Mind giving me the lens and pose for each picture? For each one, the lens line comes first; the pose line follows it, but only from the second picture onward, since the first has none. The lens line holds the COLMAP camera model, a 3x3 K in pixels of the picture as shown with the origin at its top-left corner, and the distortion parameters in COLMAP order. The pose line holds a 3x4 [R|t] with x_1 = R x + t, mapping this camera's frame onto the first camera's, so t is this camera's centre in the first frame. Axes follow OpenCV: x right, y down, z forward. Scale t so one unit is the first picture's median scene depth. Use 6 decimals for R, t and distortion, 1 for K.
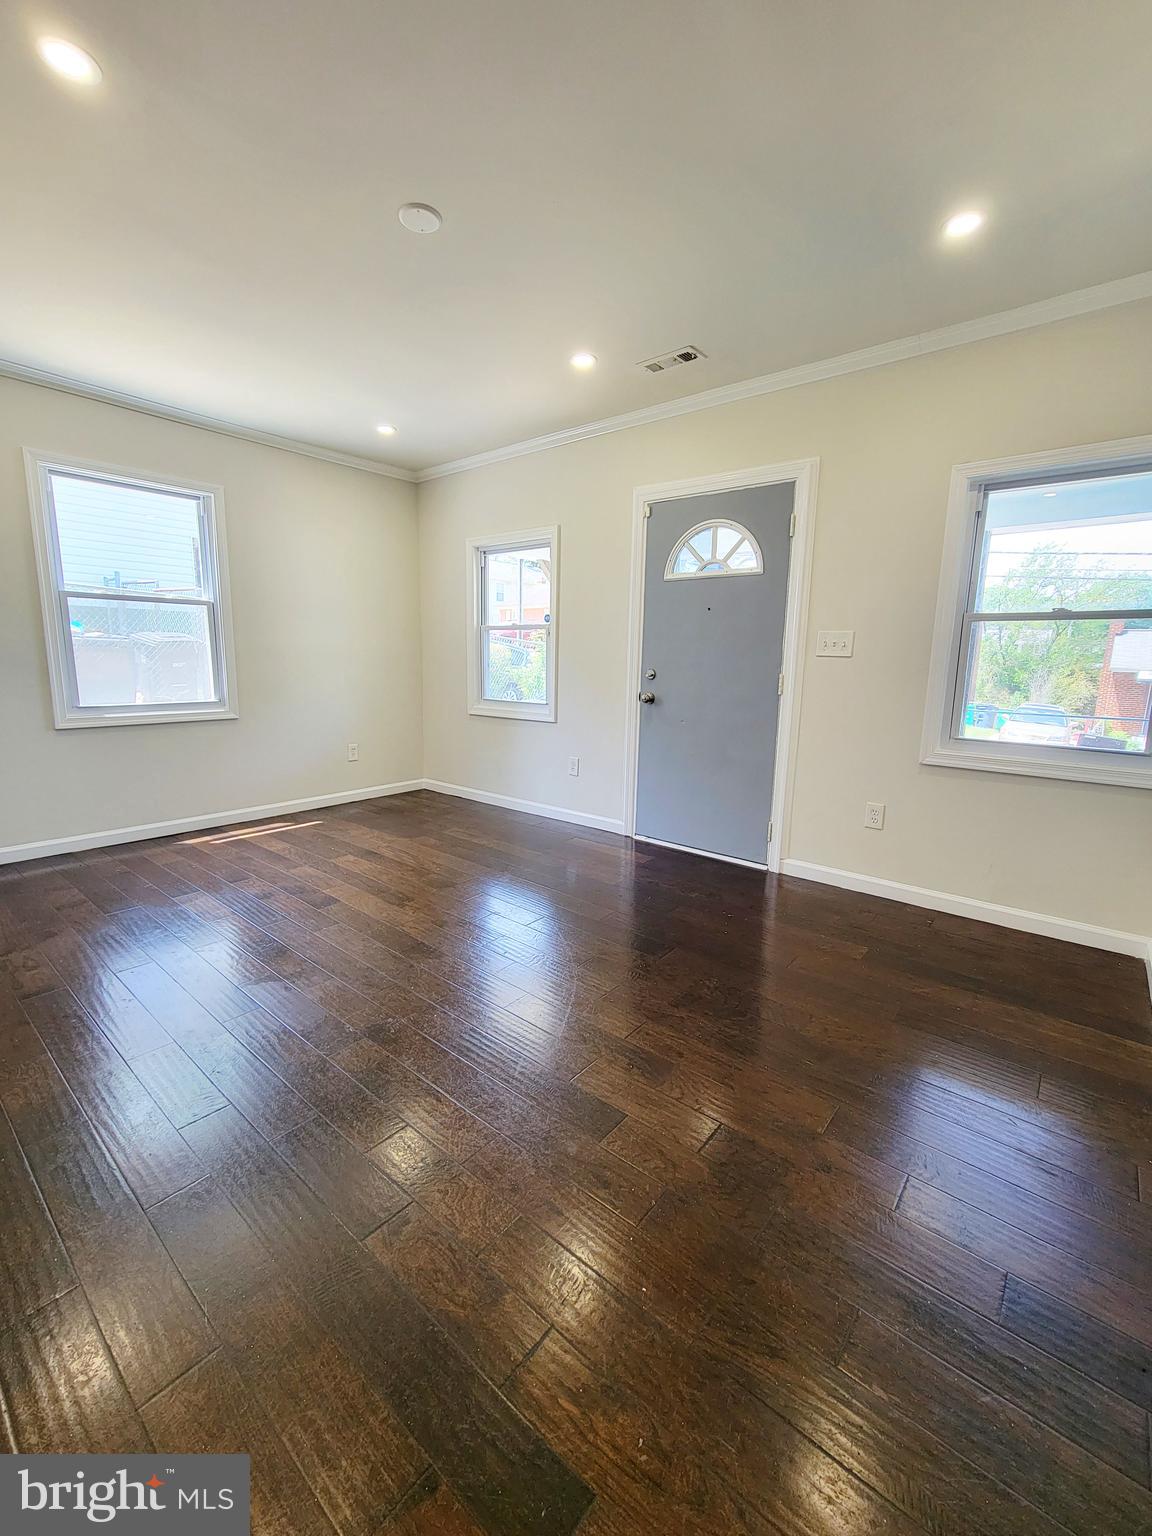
lens RADIAL K [[629.7, 0, 581.2], [0, 629.7, 762.4], [0, 0, 1]] dist [-0.000444, -0.001003]
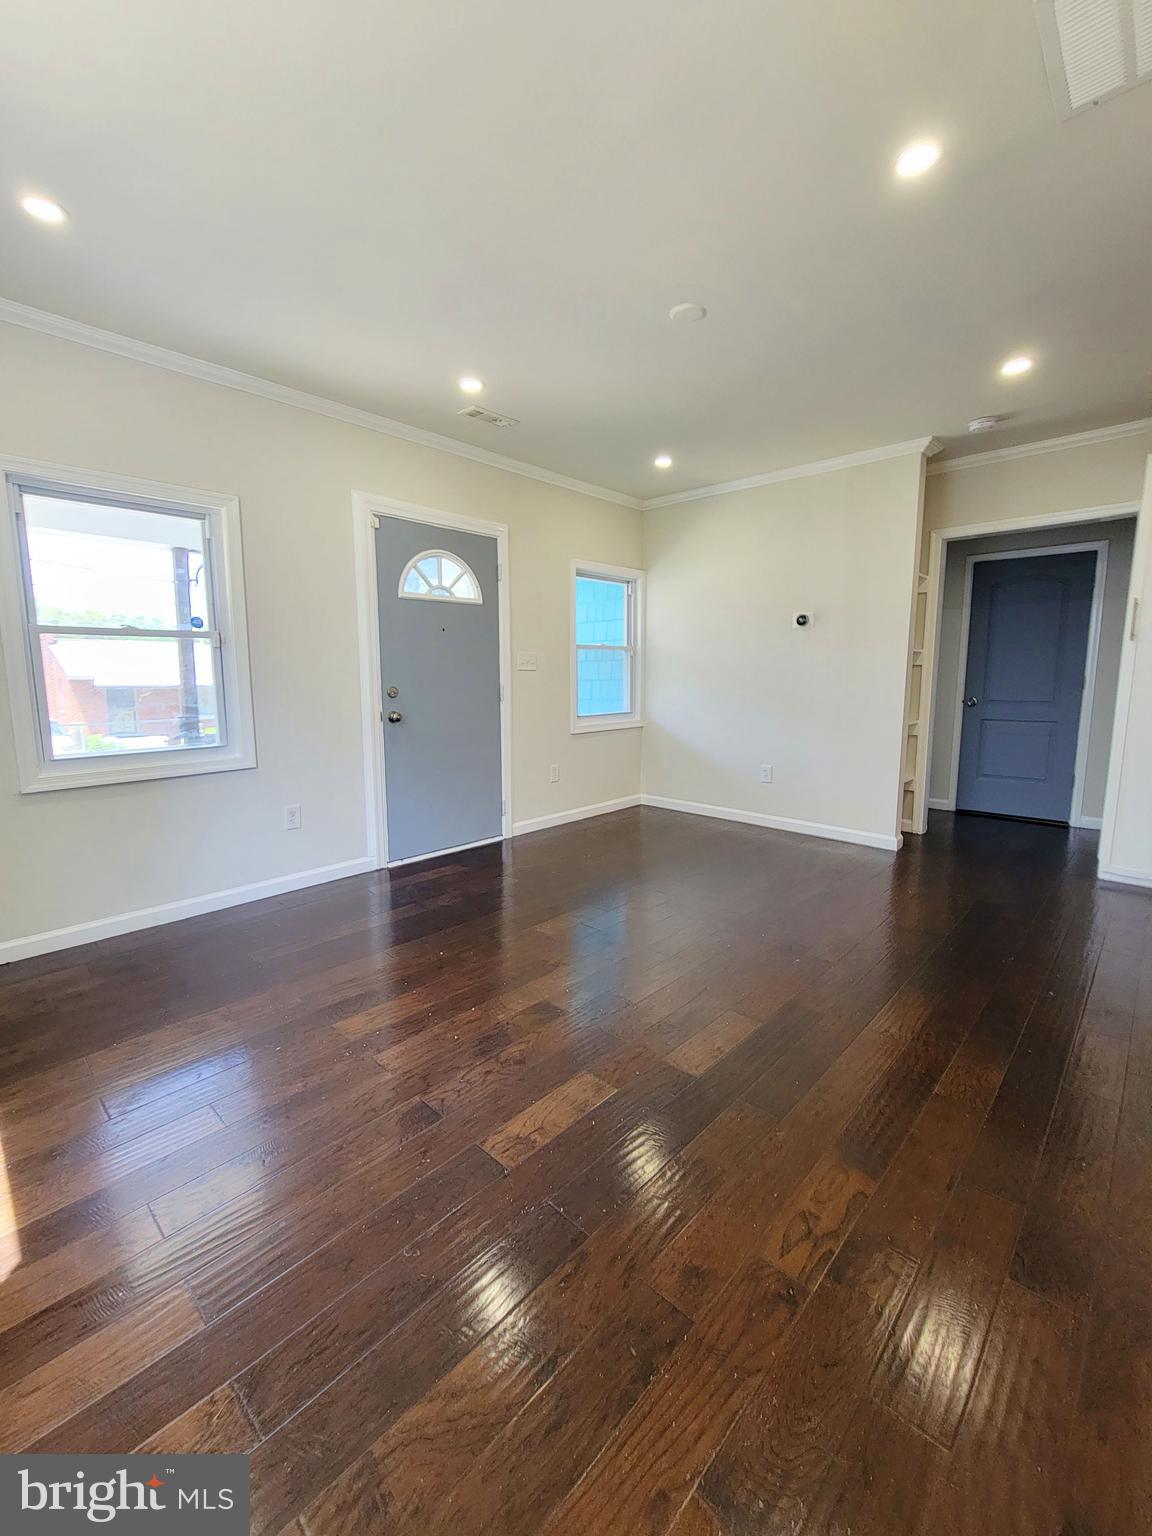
lens RADIAL K [[629.7, 0, 581.2], [0, 629.7, 762.4], [0, 0, 1]] dist [-0.000444, -0.001003]
pose [[0.061301, -0.157000, 0.985694, -0.872908], [0.177883, 0.973460, 0.143988, -0.126520], [-0.982140, 0.166512, 0.087602, 0.672325]]
